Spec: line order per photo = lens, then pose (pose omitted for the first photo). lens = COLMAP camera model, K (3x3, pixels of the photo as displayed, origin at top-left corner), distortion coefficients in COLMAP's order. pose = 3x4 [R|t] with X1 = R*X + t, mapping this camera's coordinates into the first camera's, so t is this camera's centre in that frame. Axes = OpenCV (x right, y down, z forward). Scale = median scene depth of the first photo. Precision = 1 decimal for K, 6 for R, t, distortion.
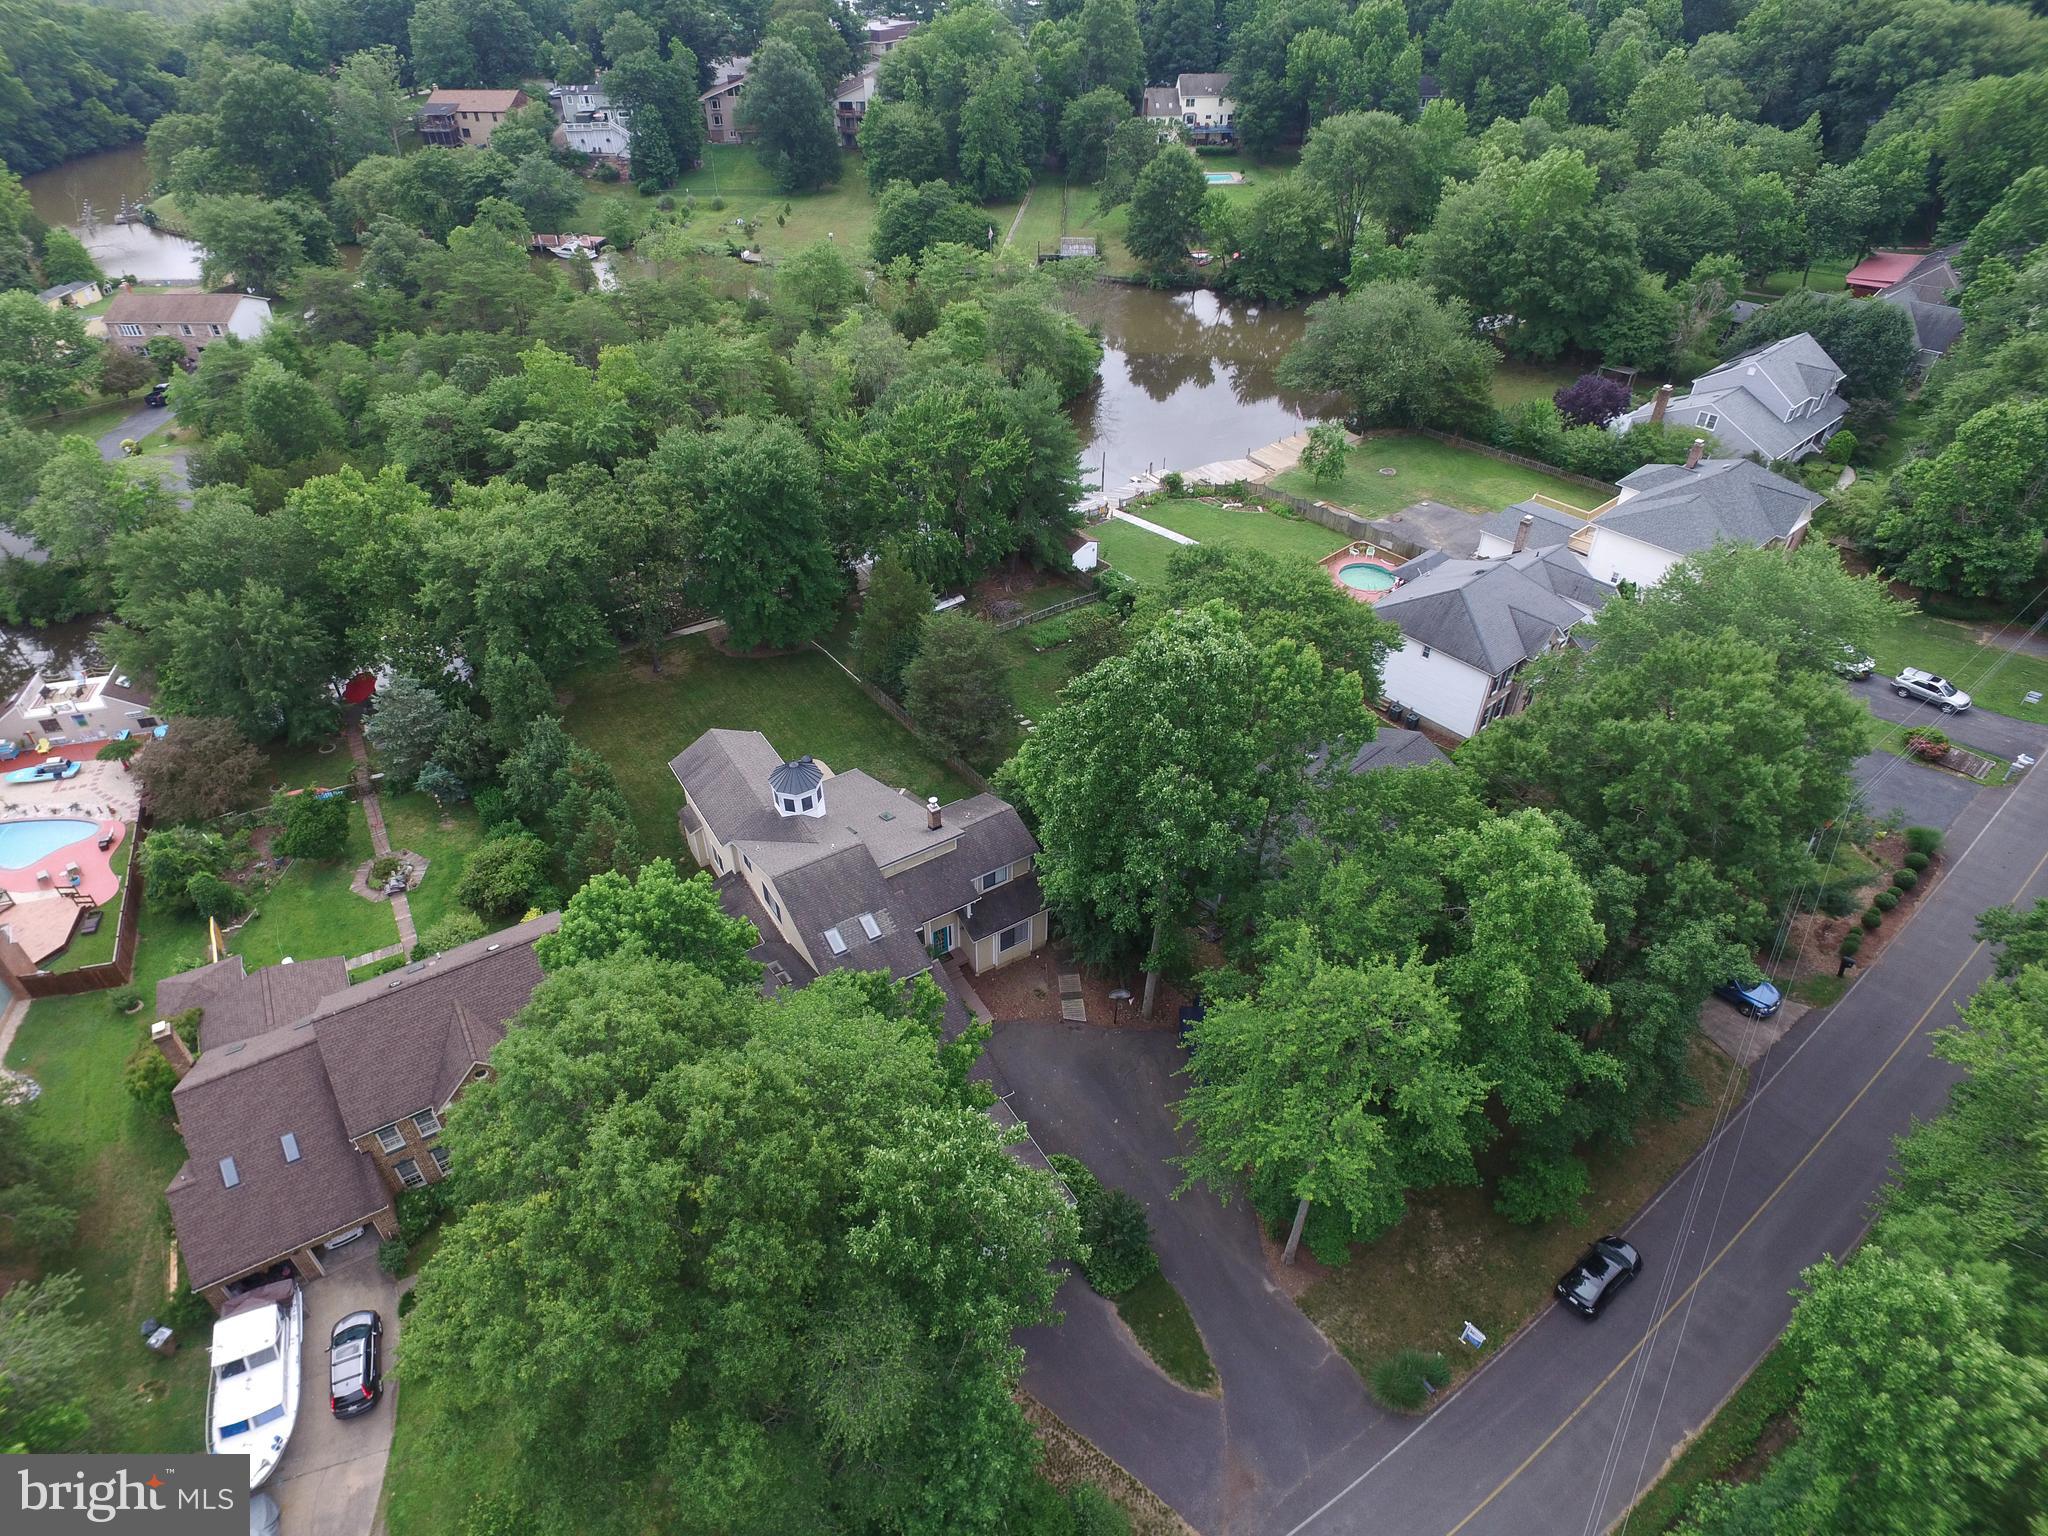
lens RADIAL K [[1190.9, 0, 968.5], [0, 1190.9, 764.7], [0, 0, 1]] dist [-0.013277, 0.006043]
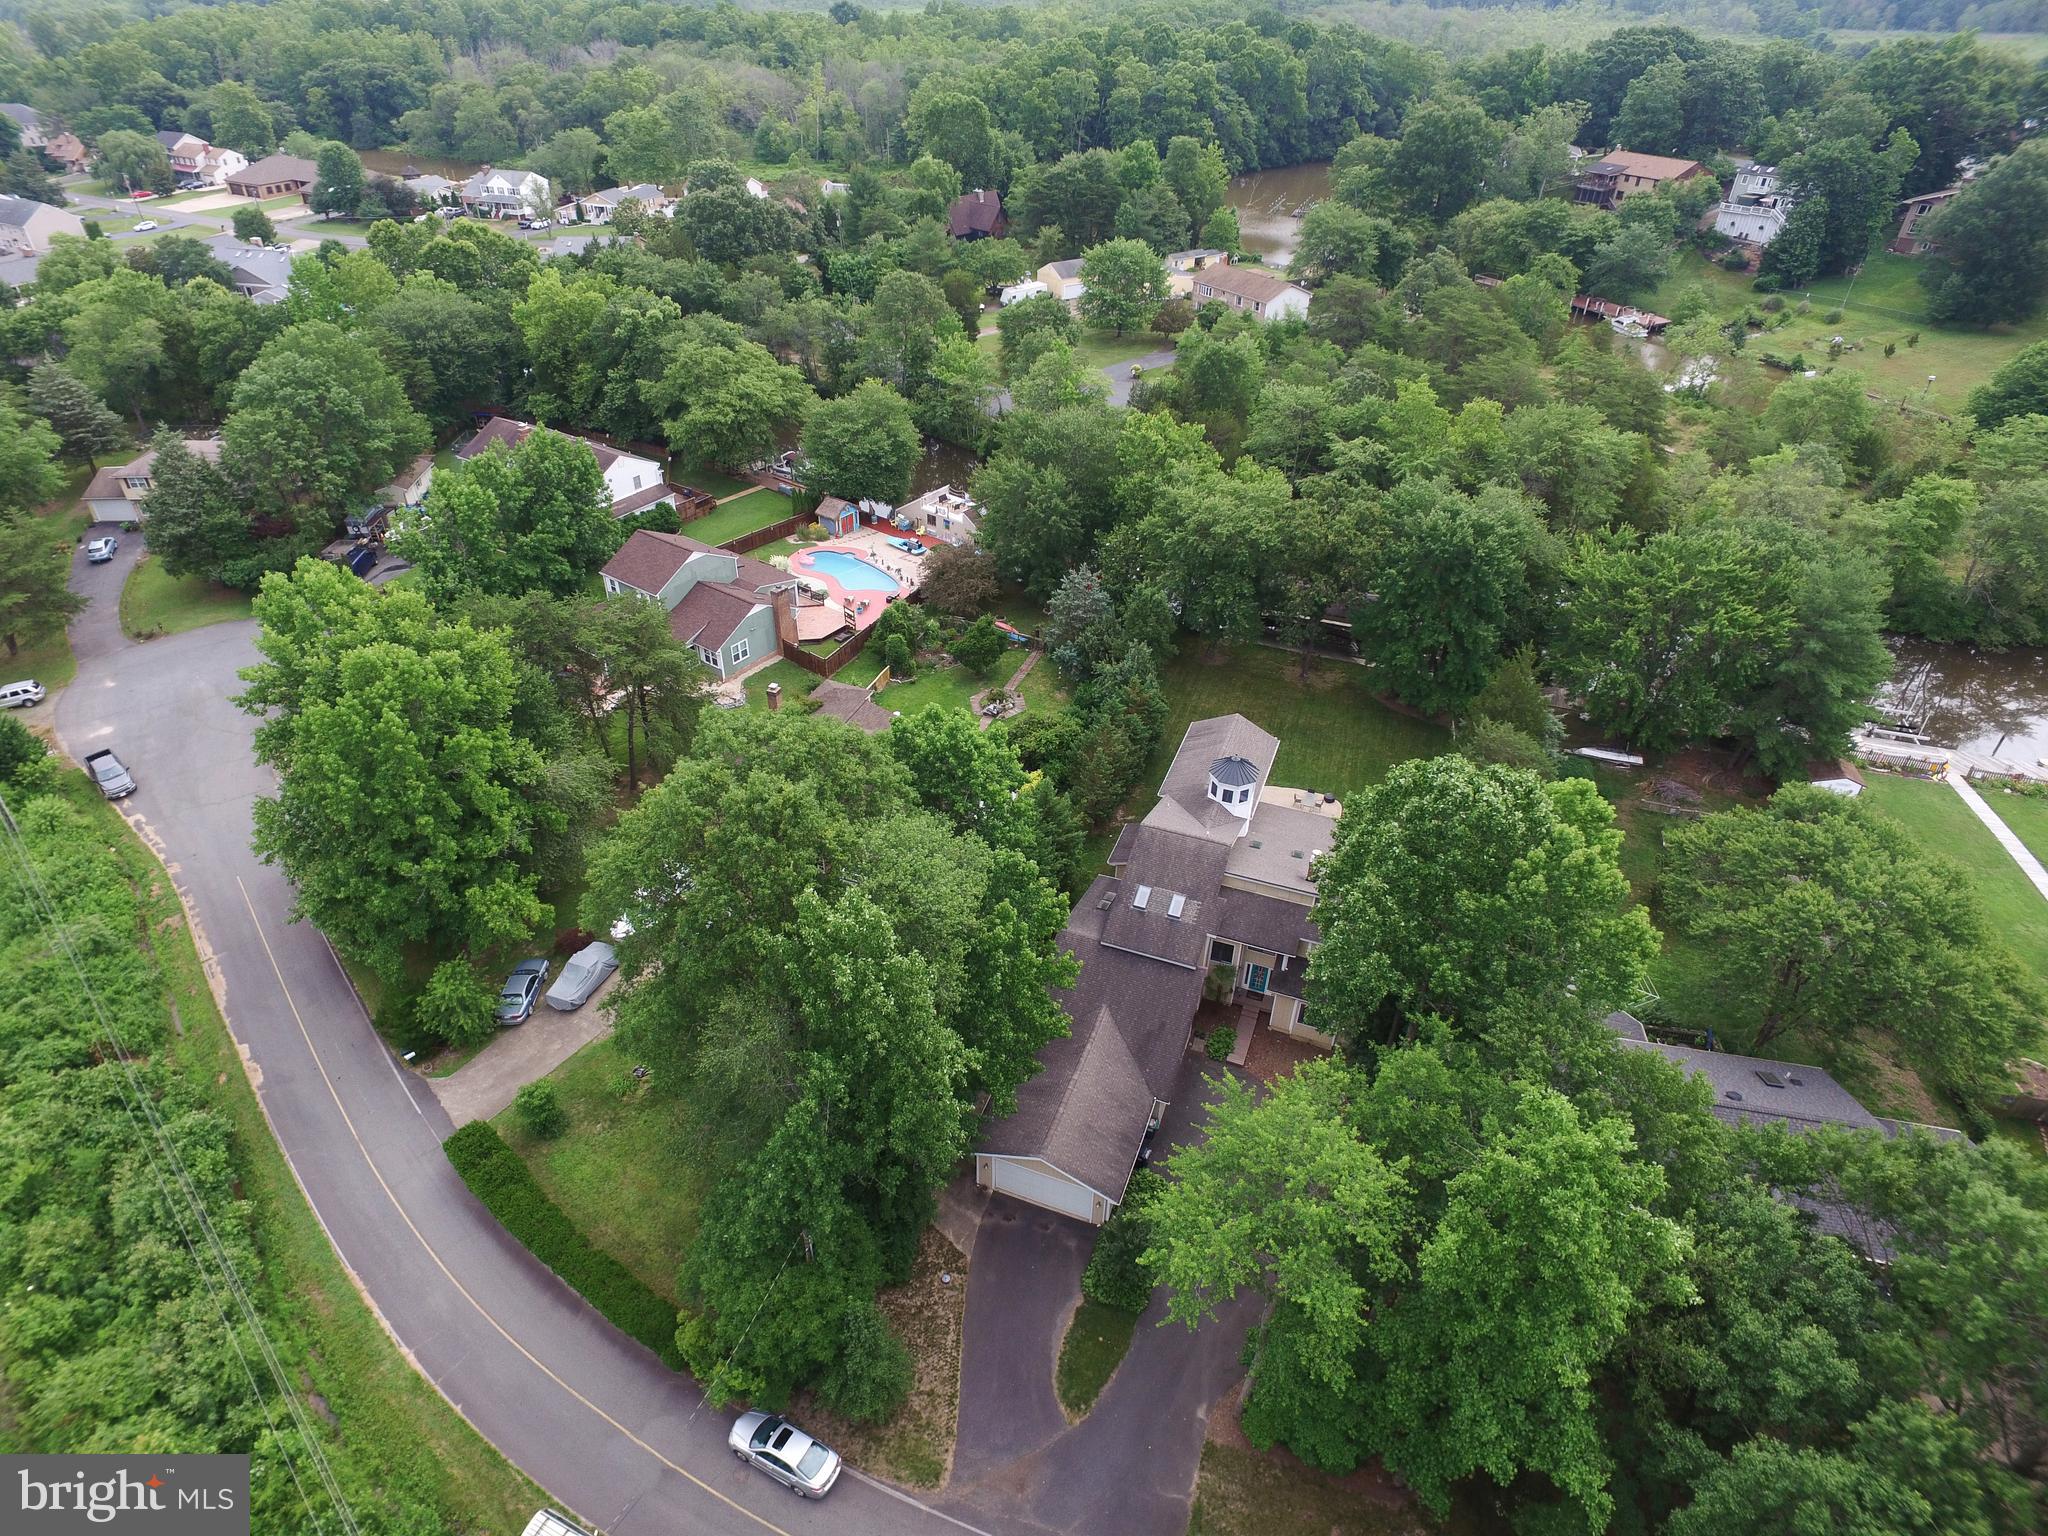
lens RADIAL K [[1188.1, 0, 972.4], [0, 1188.1, 764.2], [0, 0, 1]] dist [-0.007439, 0.027564]
pose [[0.607760, 0.474199, -0.636995, 0.140133], [-0.498192, 0.852331, 0.159174, -0.016669], [0.618411, 0.220607, 0.754255, 0.014381]]
